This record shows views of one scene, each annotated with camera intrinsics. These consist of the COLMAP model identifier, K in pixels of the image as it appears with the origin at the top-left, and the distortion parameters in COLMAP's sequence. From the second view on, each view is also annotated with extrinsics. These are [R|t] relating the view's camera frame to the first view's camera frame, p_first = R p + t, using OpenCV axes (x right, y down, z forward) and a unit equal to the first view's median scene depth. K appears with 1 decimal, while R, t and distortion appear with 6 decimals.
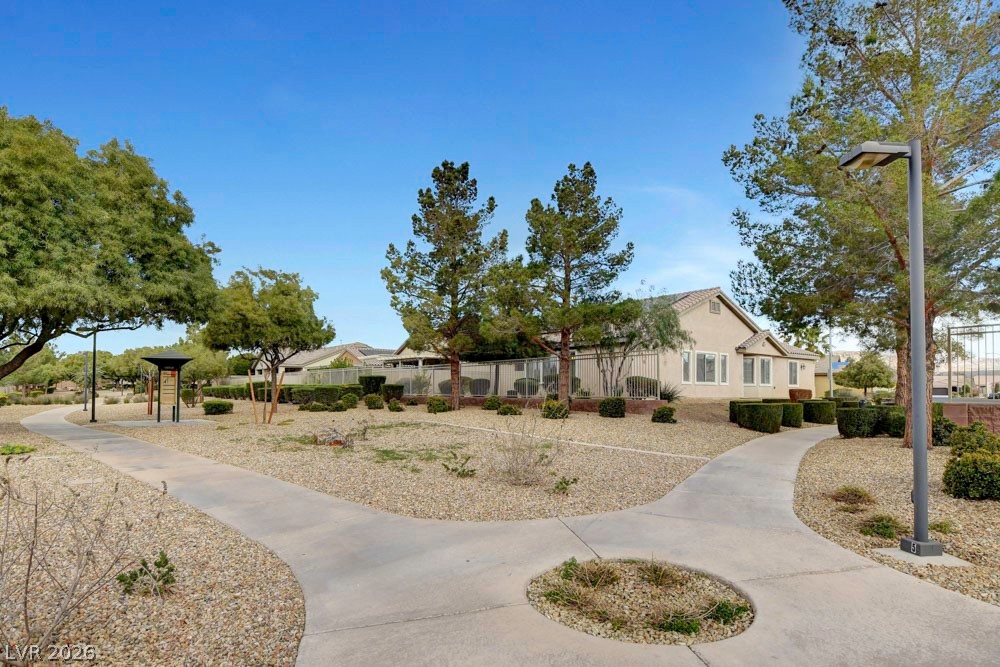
lens RADIAL K [[574.0, 0, 509.2], [0, 574.0, 341.0], [0, 0, 1]] dist [-0.003155, -0.004188]
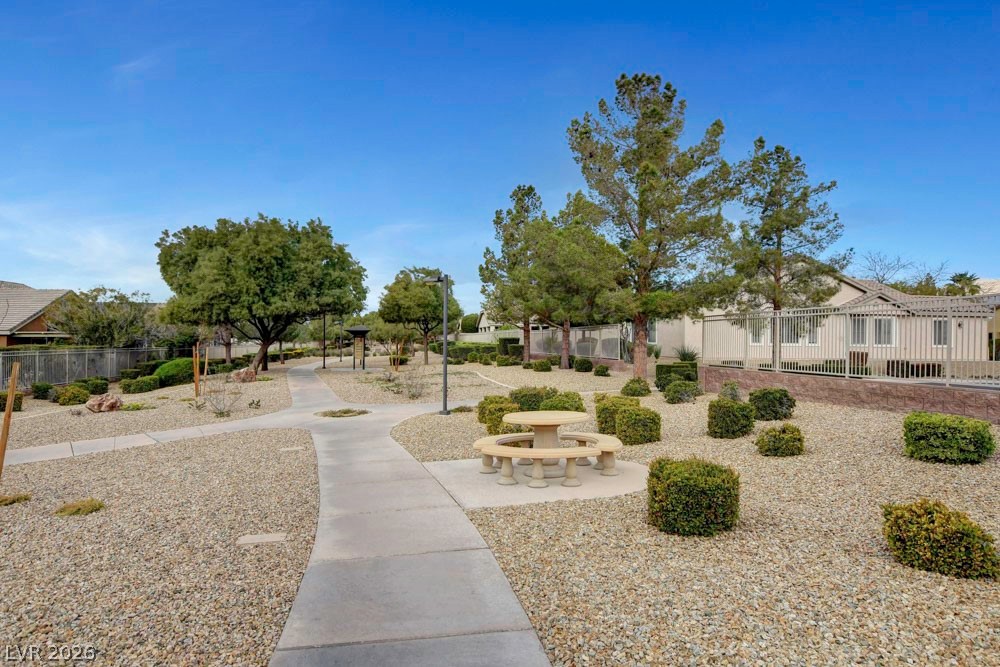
lens RADIAL K [[631.2, 0, 504.8], [0, 631.2, 325.3], [0, 0, 1]] dist [-0.001651, 0.007454]
pose [[0.904352, -0.016166, -0.426481, 0.751680], [0.037027, 0.998486, 0.040667, -0.057010], [0.425179, -0.052569, 0.903582, -0.614972]]
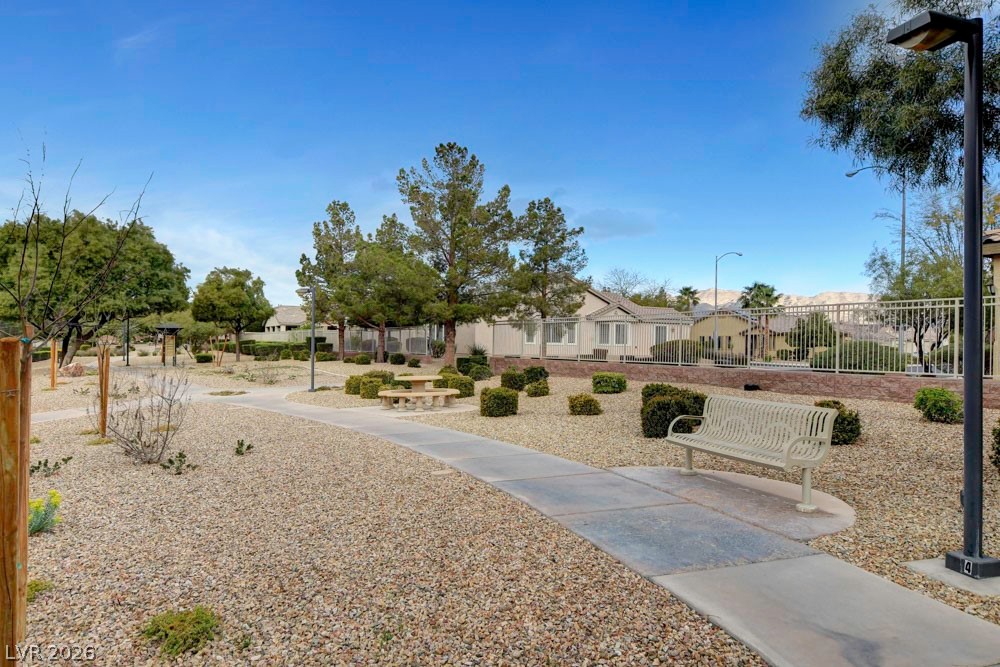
lens RADIAL K [[649.0, 0, 495.7], [0, 649.0, 340.5], [0, 0, 1]] dist [0.032757, -0.000754]
pose [[0.993149, 0.000297, -0.116856, 0.787433], [0.007999, 0.997479, 0.070517, -0.082156], [0.116582, -0.070968, 0.990642, -1.076030]]
